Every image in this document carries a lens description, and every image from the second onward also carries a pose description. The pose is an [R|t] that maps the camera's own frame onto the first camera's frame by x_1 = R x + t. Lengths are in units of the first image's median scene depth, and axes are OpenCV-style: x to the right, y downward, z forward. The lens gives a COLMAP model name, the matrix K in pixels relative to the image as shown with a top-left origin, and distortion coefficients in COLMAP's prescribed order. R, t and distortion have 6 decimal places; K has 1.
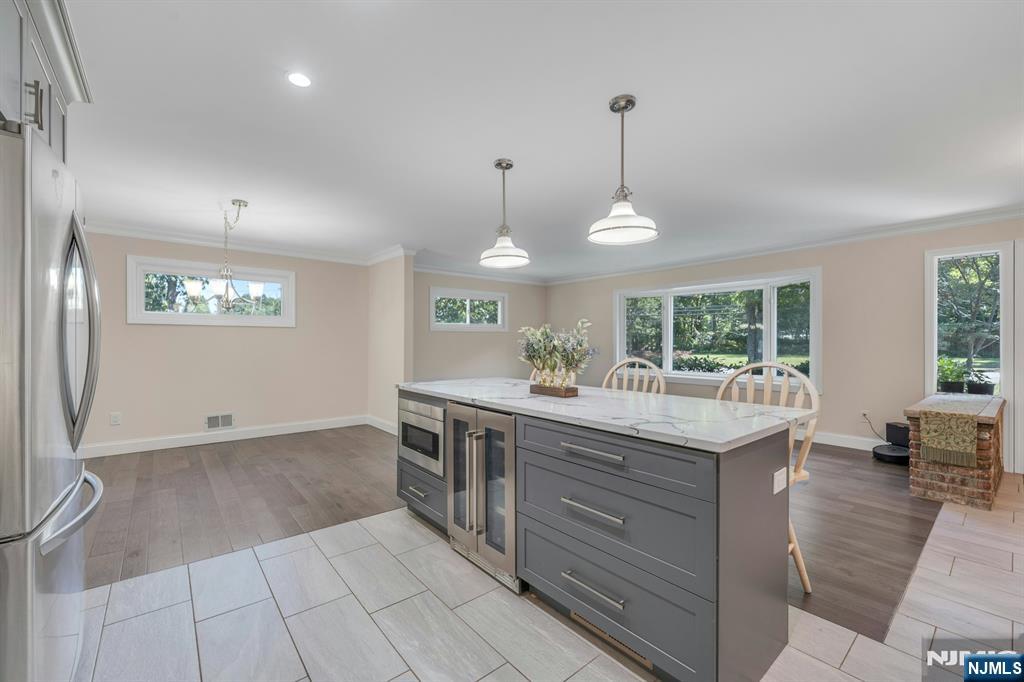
lens RADIAL K [[423.0, 0, 502.5], [0, 423.0, 340.7], [0, 0, 1]] dist [-0.000646, -0.000173]
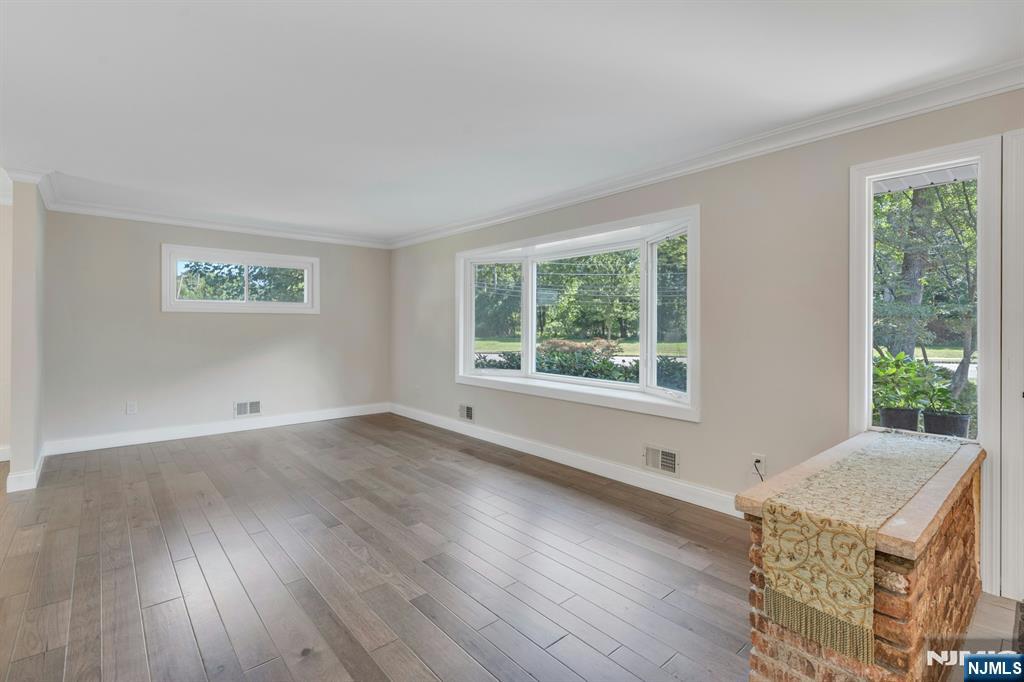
lens RADIAL K [[473.6, 0, 505.4], [0, 473.6, 325.8], [0, 0, 1]] dist [0.000906, 0.000358]
pose [[0.999631, 0.004175, 0.026834, 0.565175], [-0.004215, 0.999990, 0.001450, -0.007988], [-0.026828, -0.001562, 0.999639, 0.421363]]
